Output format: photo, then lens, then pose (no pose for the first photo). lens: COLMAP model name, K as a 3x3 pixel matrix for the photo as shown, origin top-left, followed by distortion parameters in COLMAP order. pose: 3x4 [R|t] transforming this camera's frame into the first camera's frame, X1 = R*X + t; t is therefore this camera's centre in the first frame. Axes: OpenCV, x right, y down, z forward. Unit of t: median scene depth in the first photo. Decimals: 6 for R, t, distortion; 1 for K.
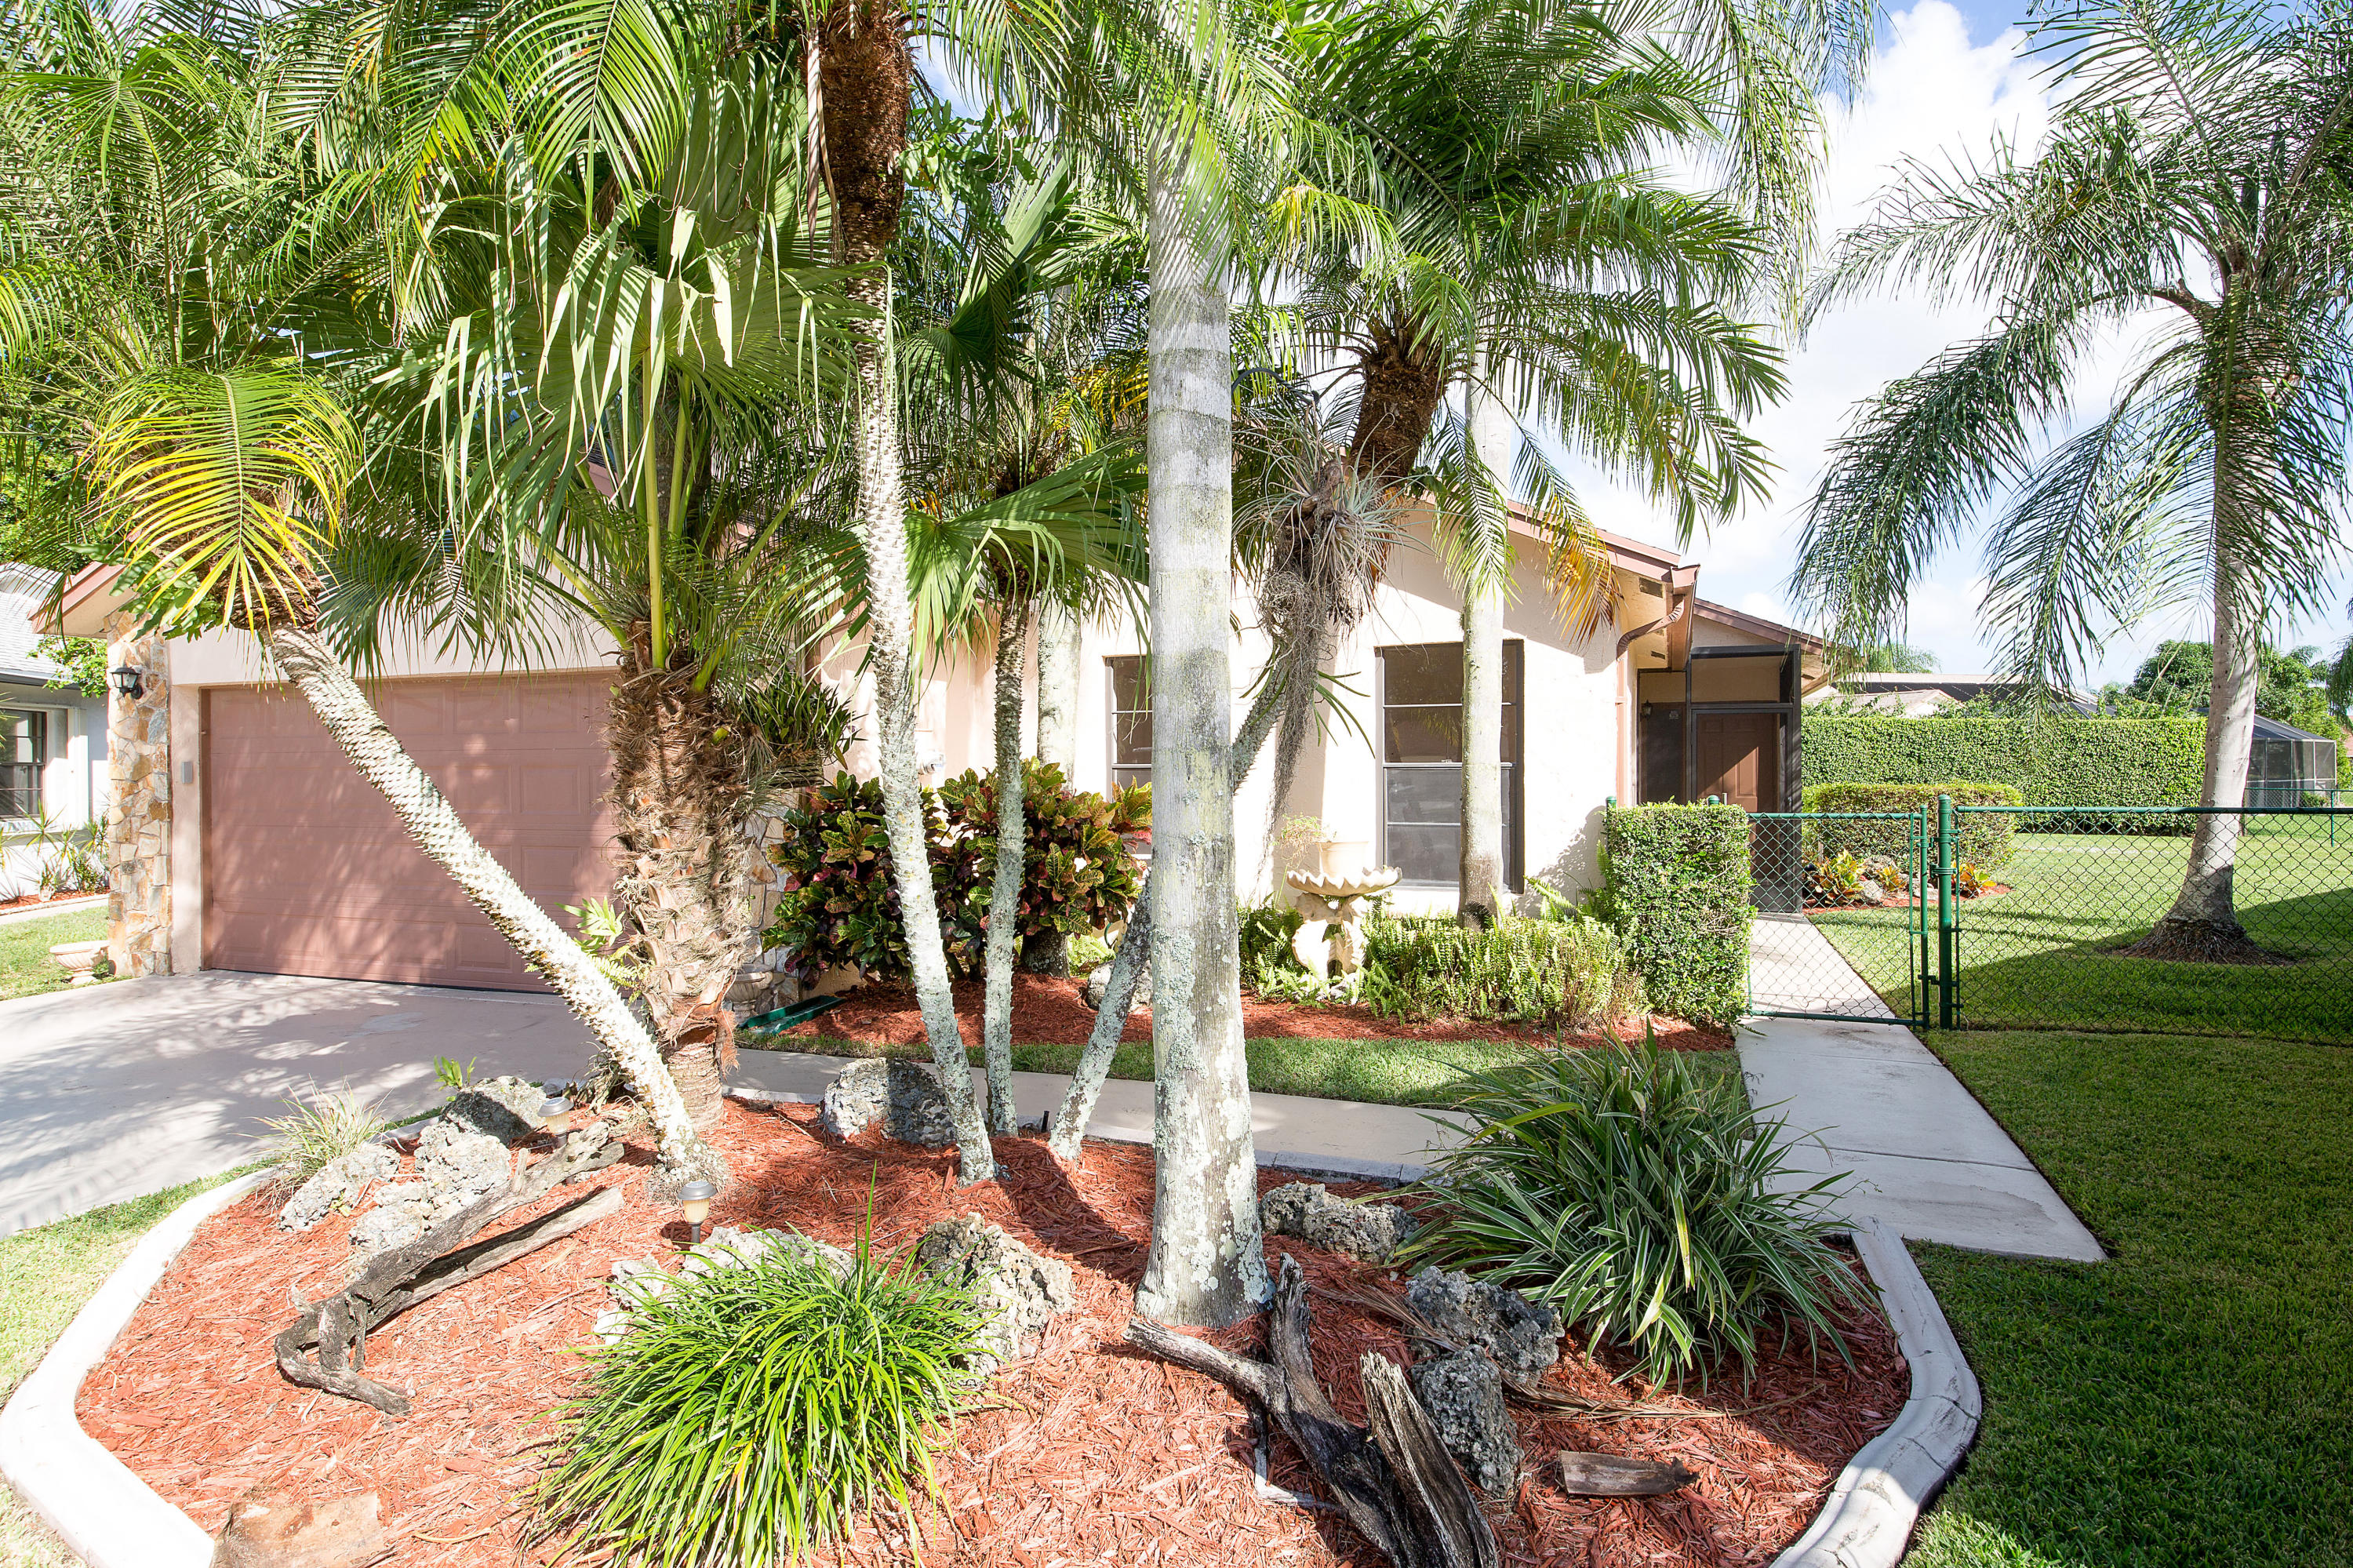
lens RADIAL K [[1320.3, 0, 1176.5], [0, 1320.3, 784.0], [0, 0, 1]] dist [-0.003660, -0.001080]
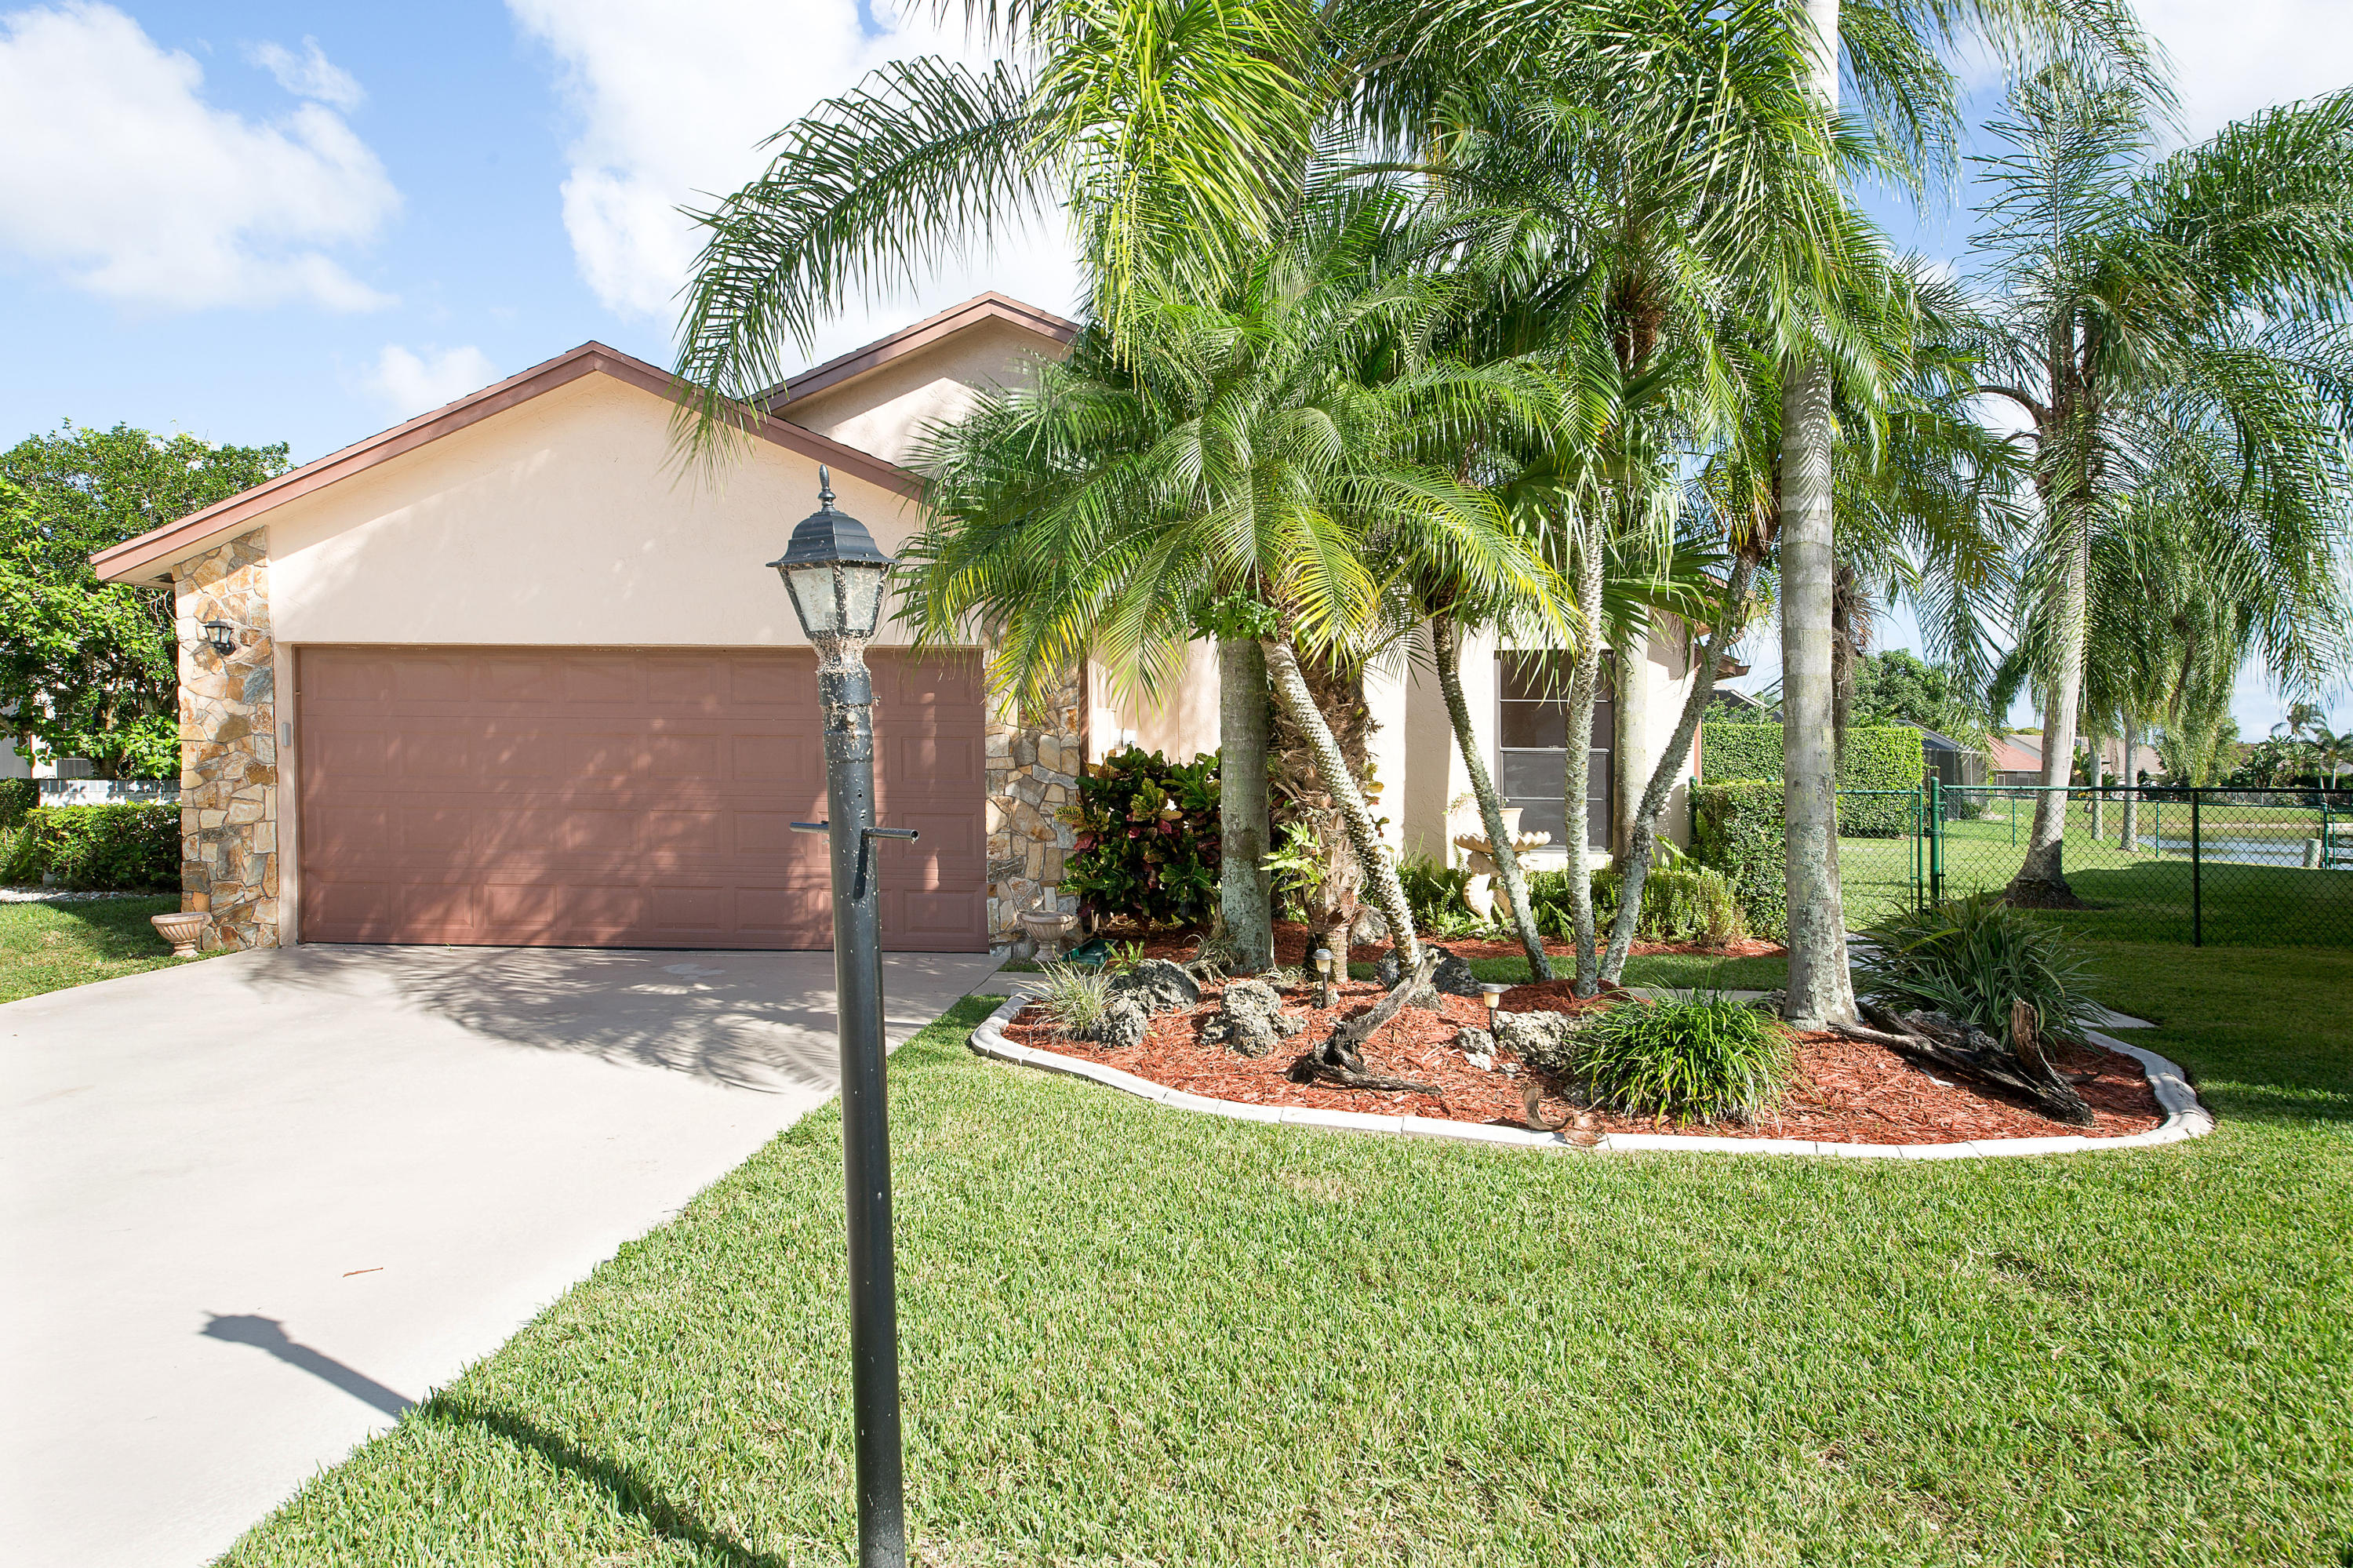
lens RADIAL K [[1610.8, 0, 1176.5], [0, 1610.8, 784.0], [0, 0, 1]] dist [0.003410, 0.001194]
pose [[0.962273, 0.013288, 0.271759, -0.546782], [-0.012896, 0.999912, -0.003230, 0.026483], [-0.271778, -0.000397, 0.962360, -0.345924]]
